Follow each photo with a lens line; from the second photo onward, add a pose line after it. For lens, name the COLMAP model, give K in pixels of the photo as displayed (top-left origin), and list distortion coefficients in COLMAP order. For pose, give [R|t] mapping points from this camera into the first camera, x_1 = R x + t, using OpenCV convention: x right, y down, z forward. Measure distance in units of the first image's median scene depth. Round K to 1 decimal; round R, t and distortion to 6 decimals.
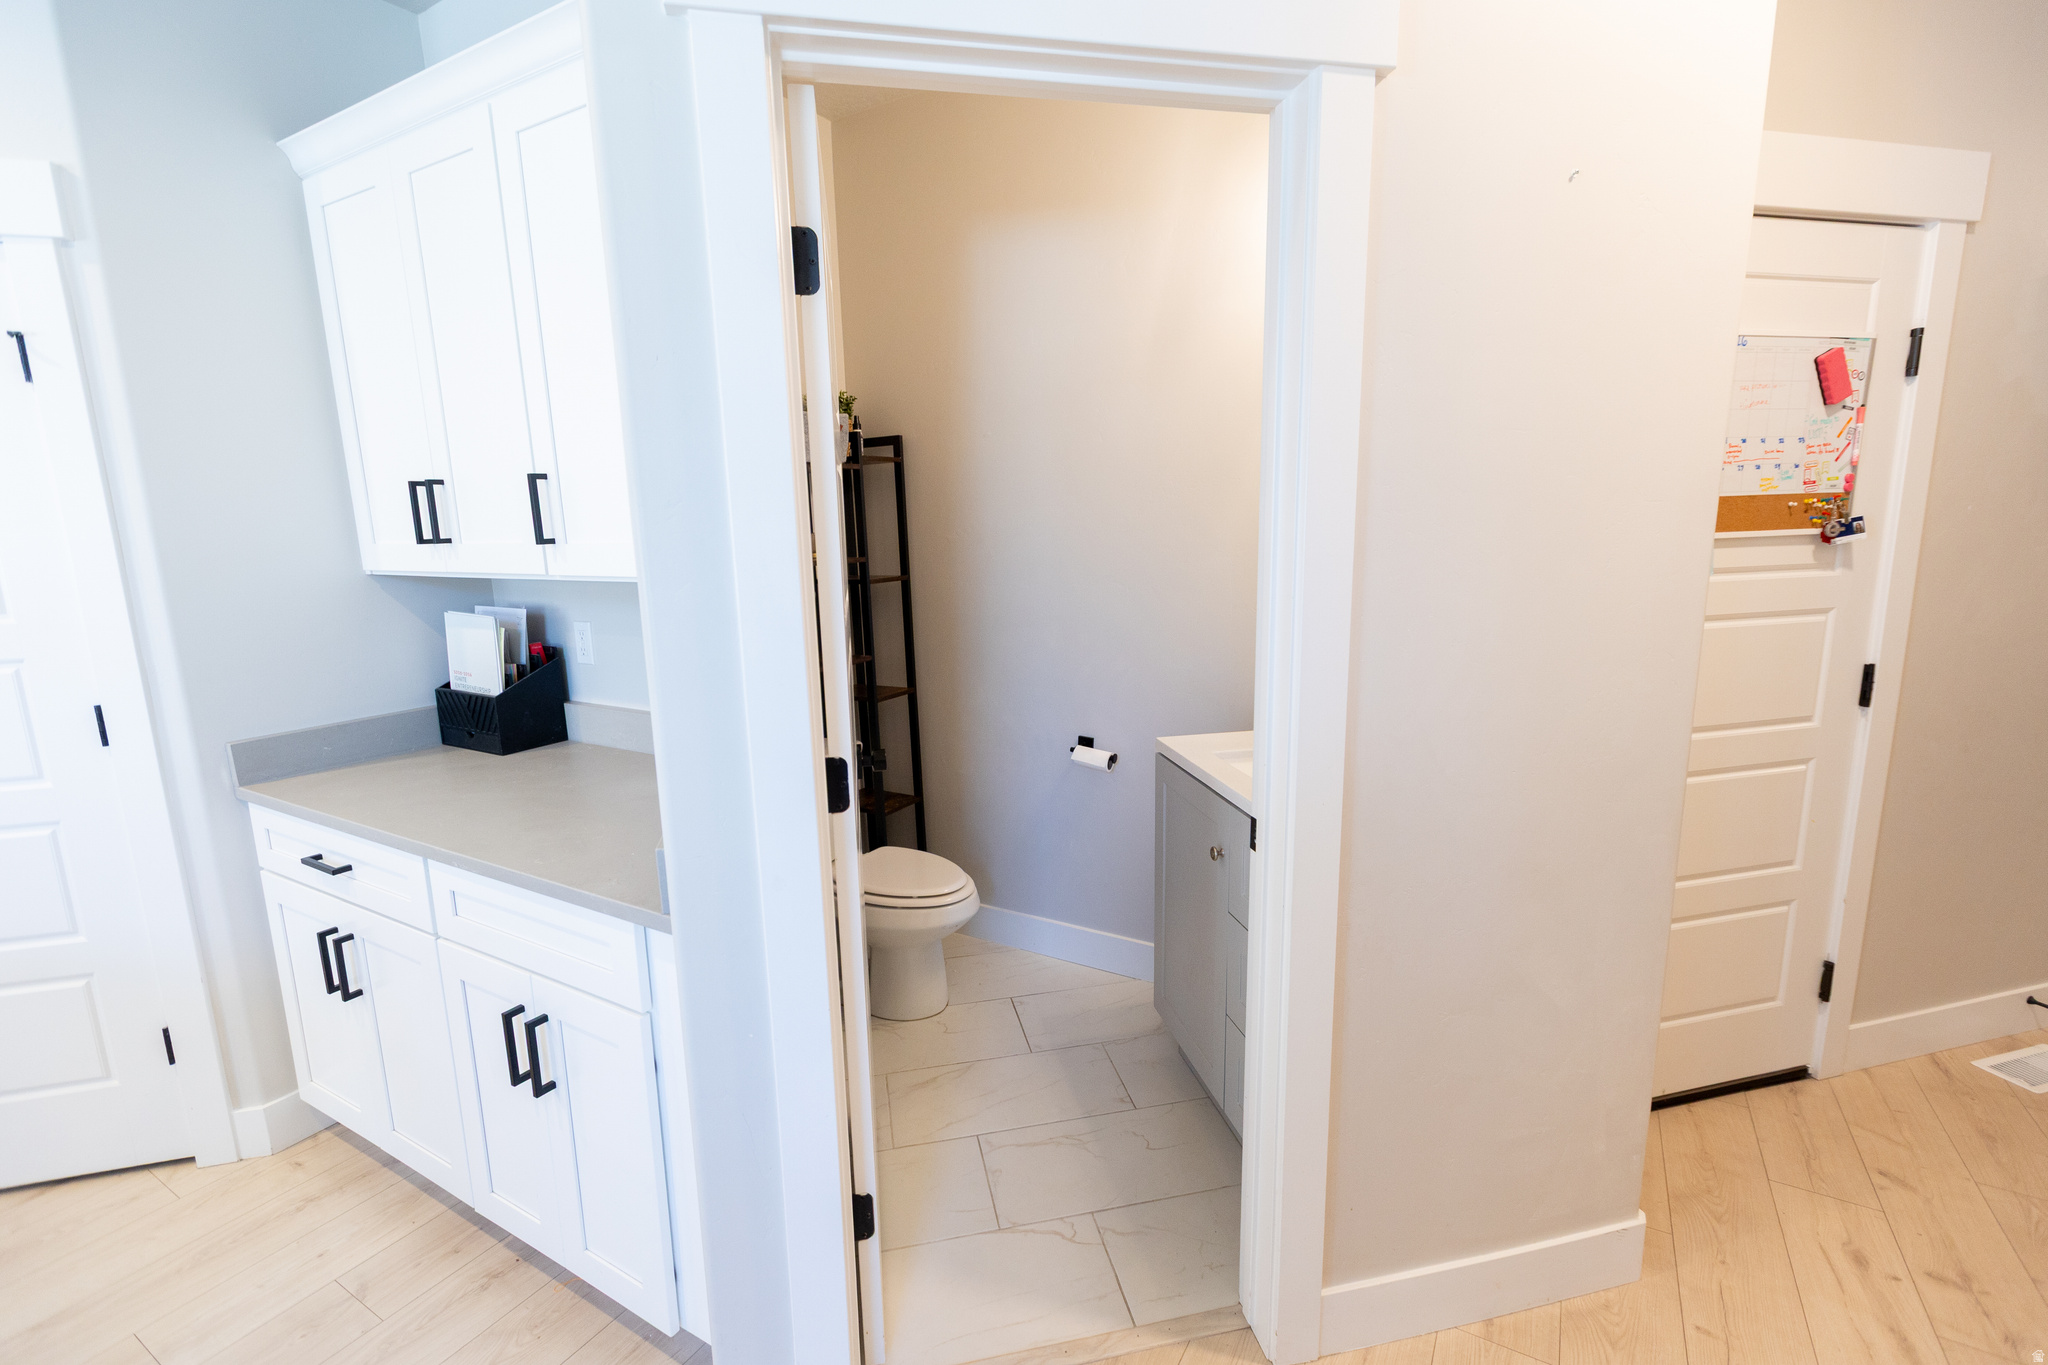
lens RADIAL K [[924.0, 0, 1029.2], [0, 924.0, 675.5], [0, 0, 1]] dist [0.002276, -0.000021]
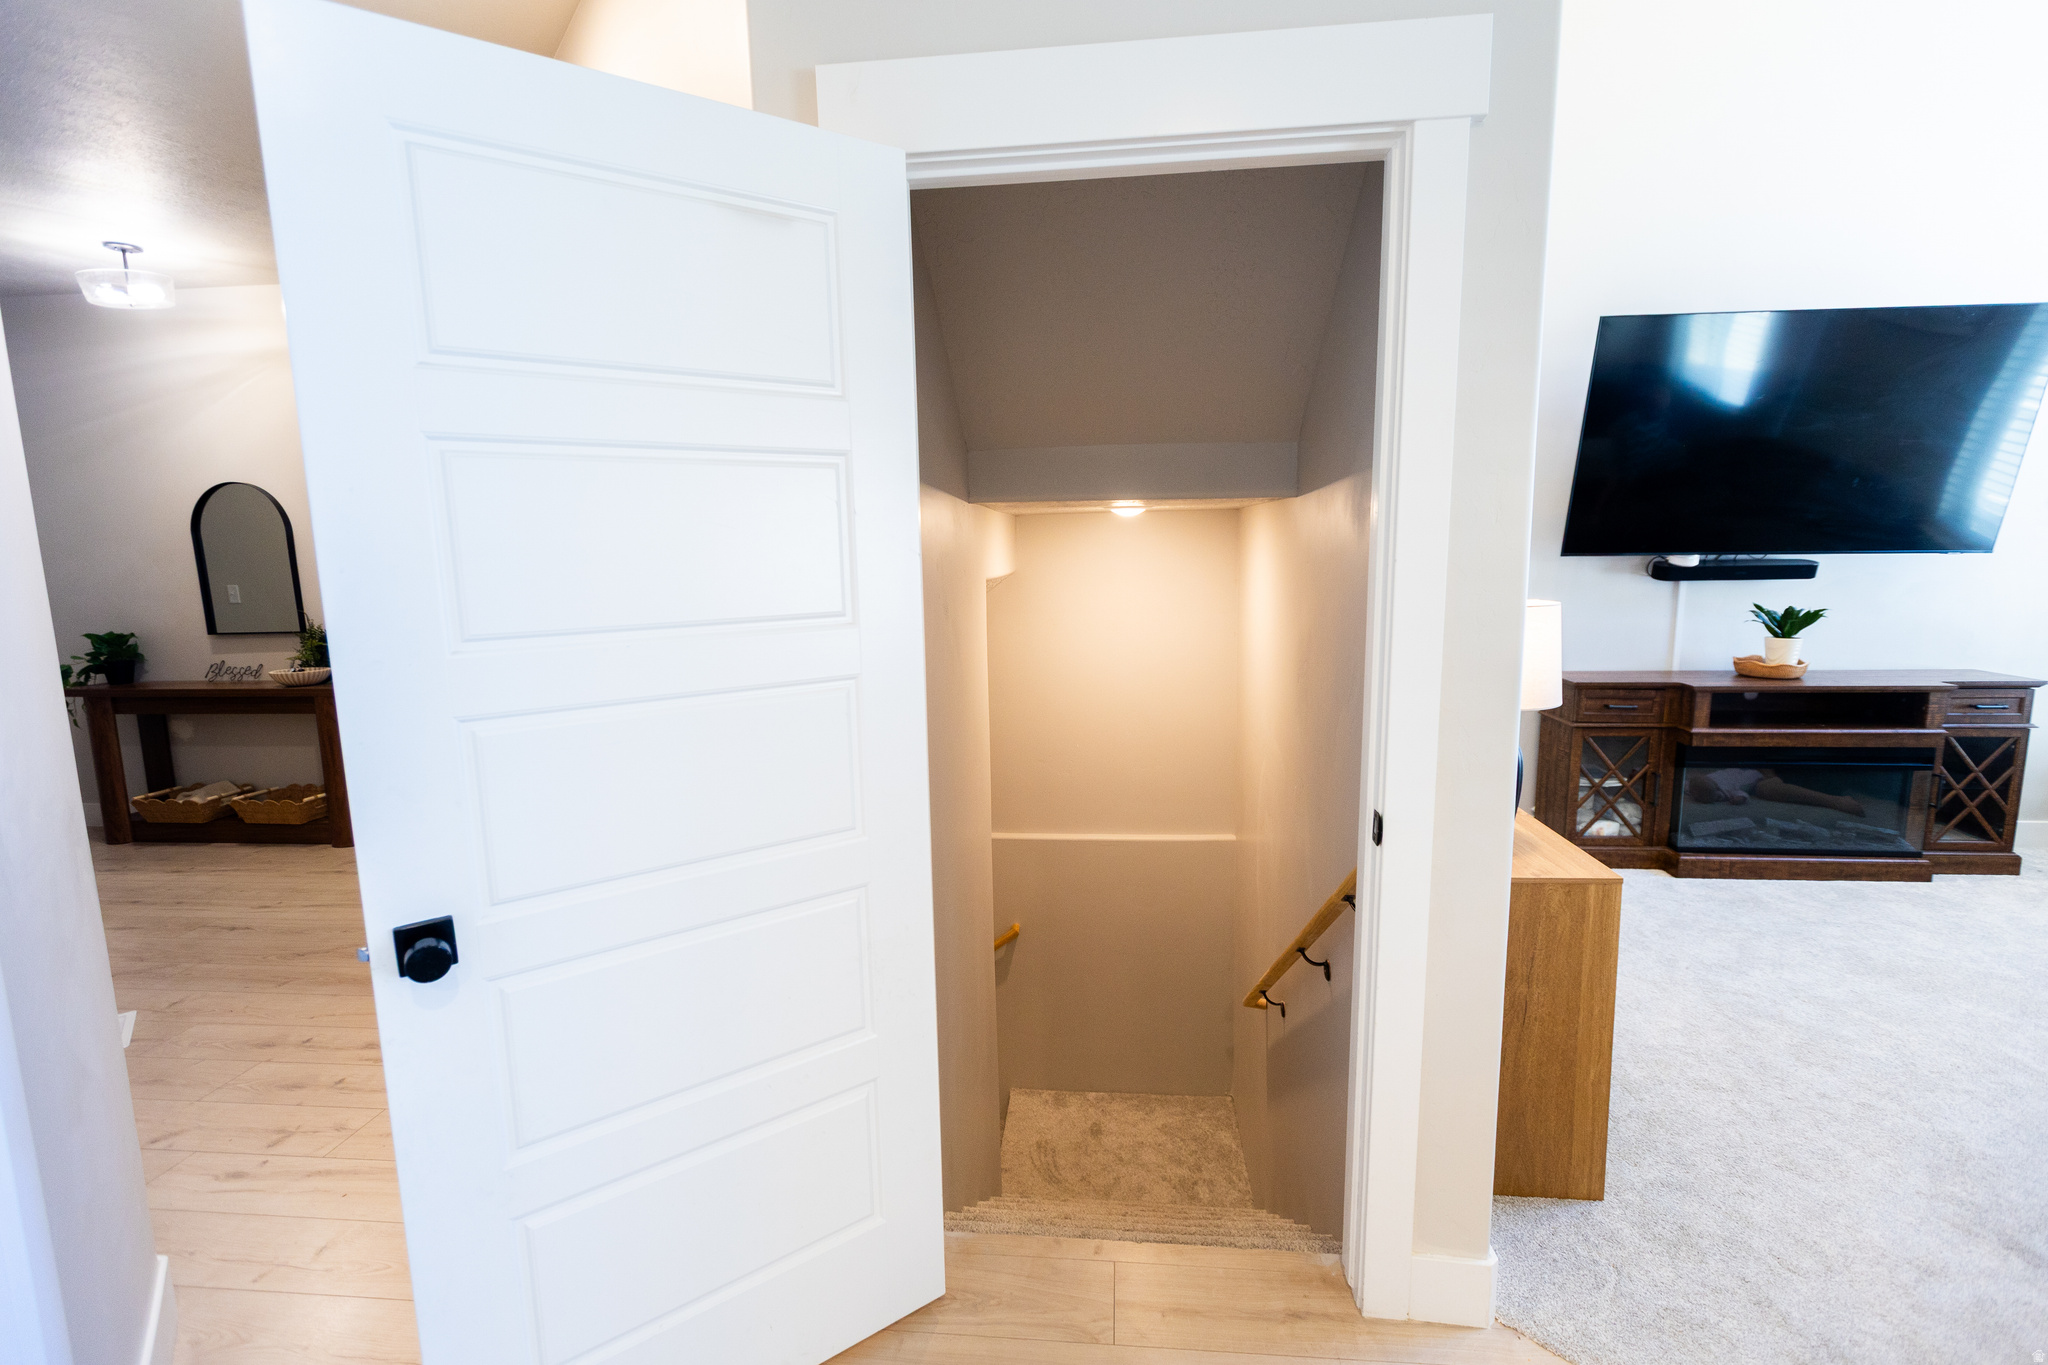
lens RADIAL K [[924.0, 0, 1029.2], [0, 924.0, 675.5], [0, 0, 1]] dist [0.002276, -0.000021]
pose [[-0.425123, -0.096325, 0.899996, -0.559299], [0.192840, 0.961854, 0.194035, -0.021936], [-0.884355, 0.256044, -0.390331, 0.409307]]
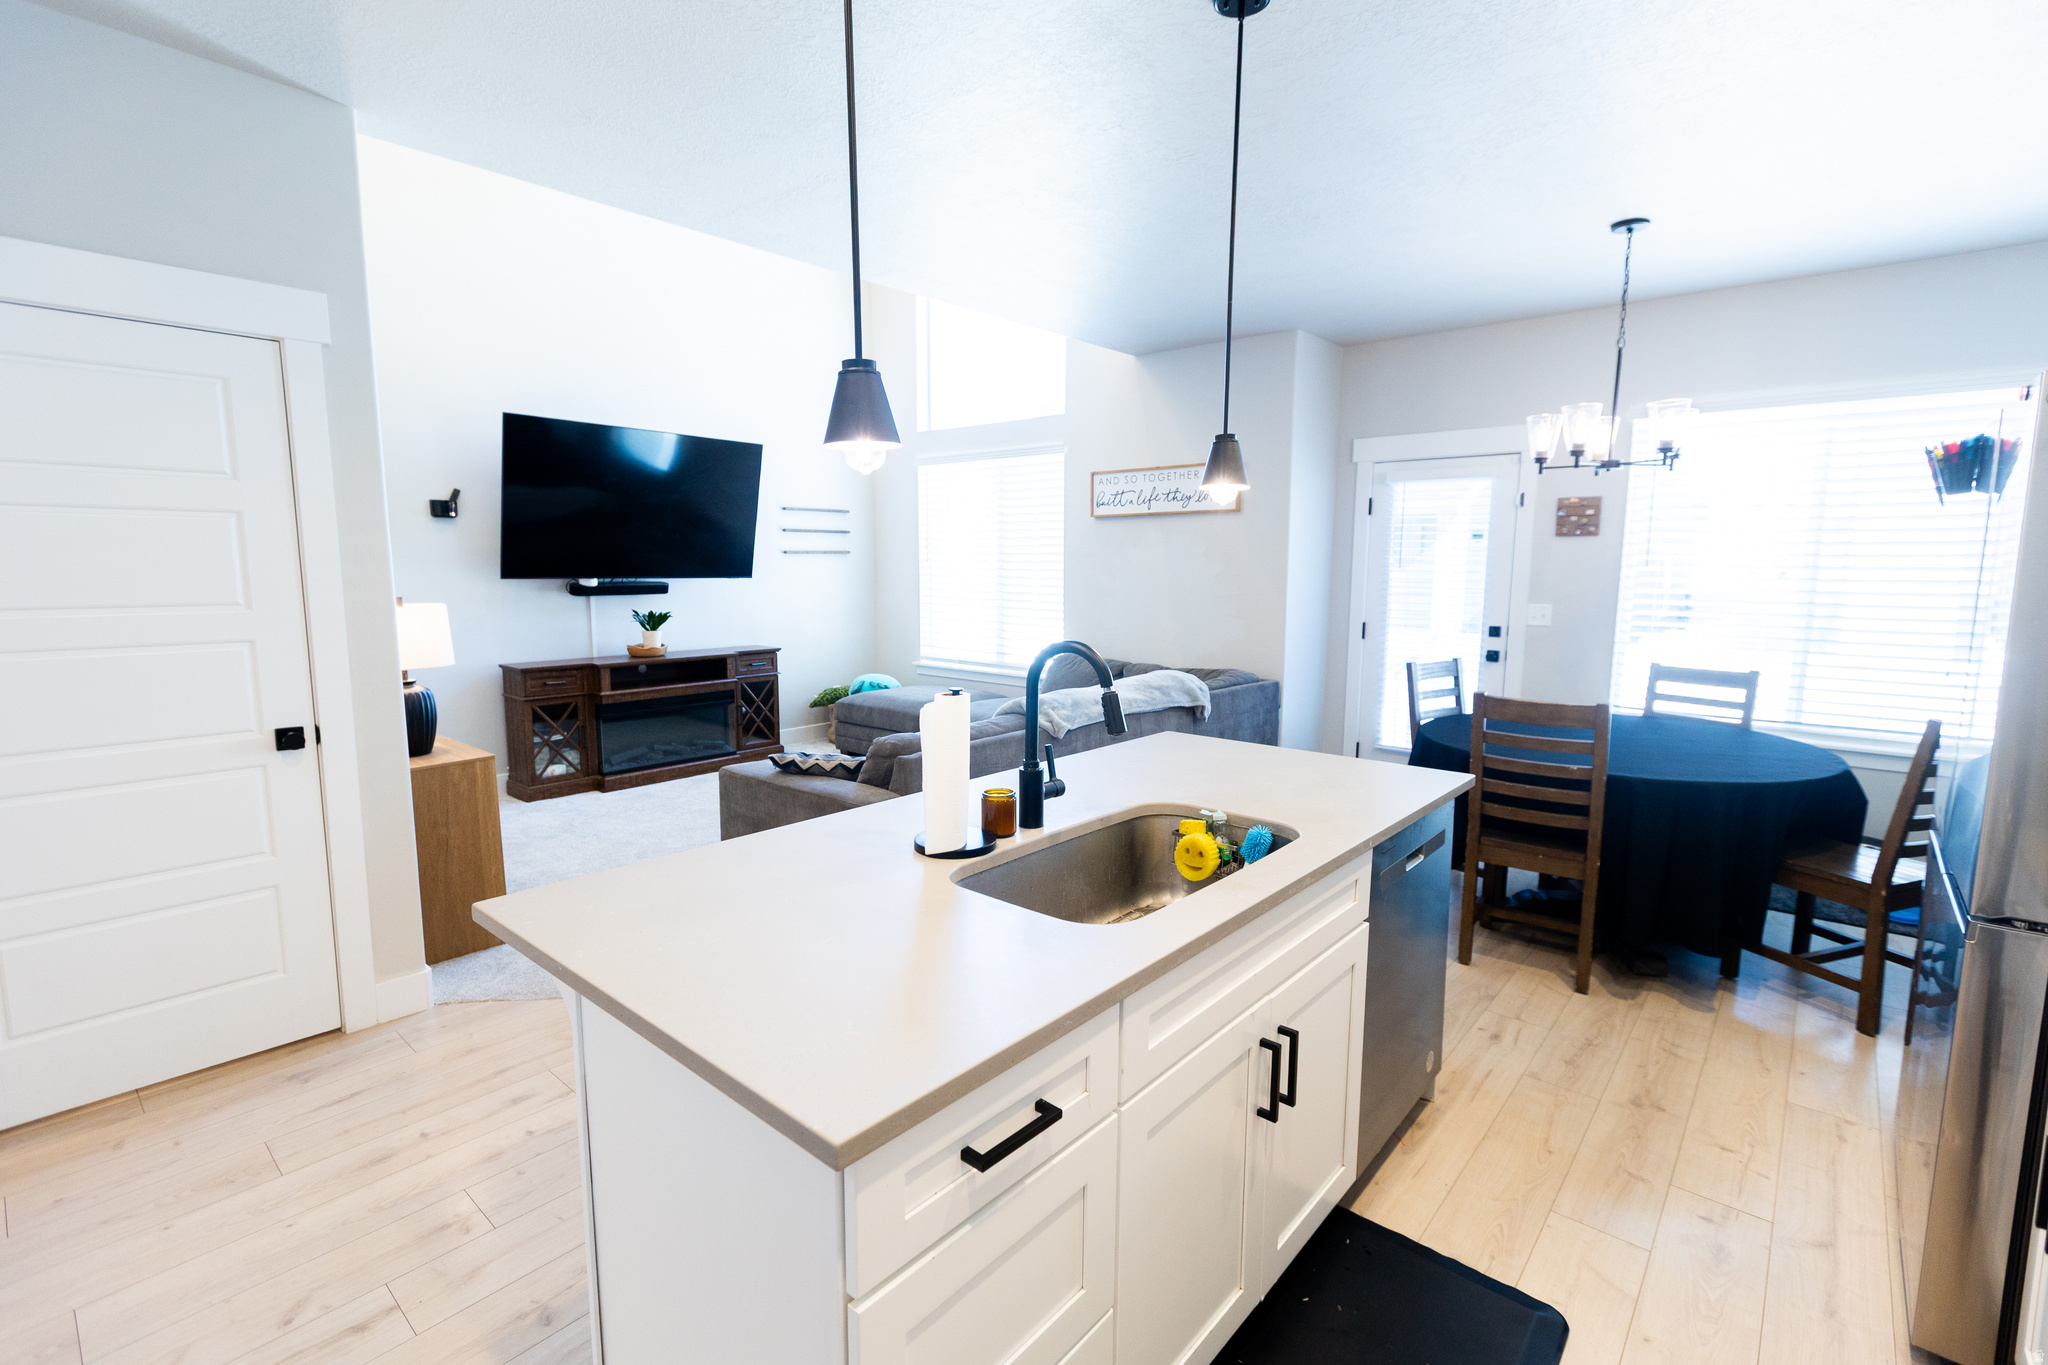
lens RADIAL K [[924.0, 0, 1029.2], [0, 924.0, 675.5], [0, 0, 1]] dist [0.002276, -0.000021]
pose [[-0.983309, 0.001029, 0.181941, -1.338577], [0.055295, 0.954375, 0.293447, -0.115675], [-0.173338, 0.298609, -0.938502, 0.995110]]
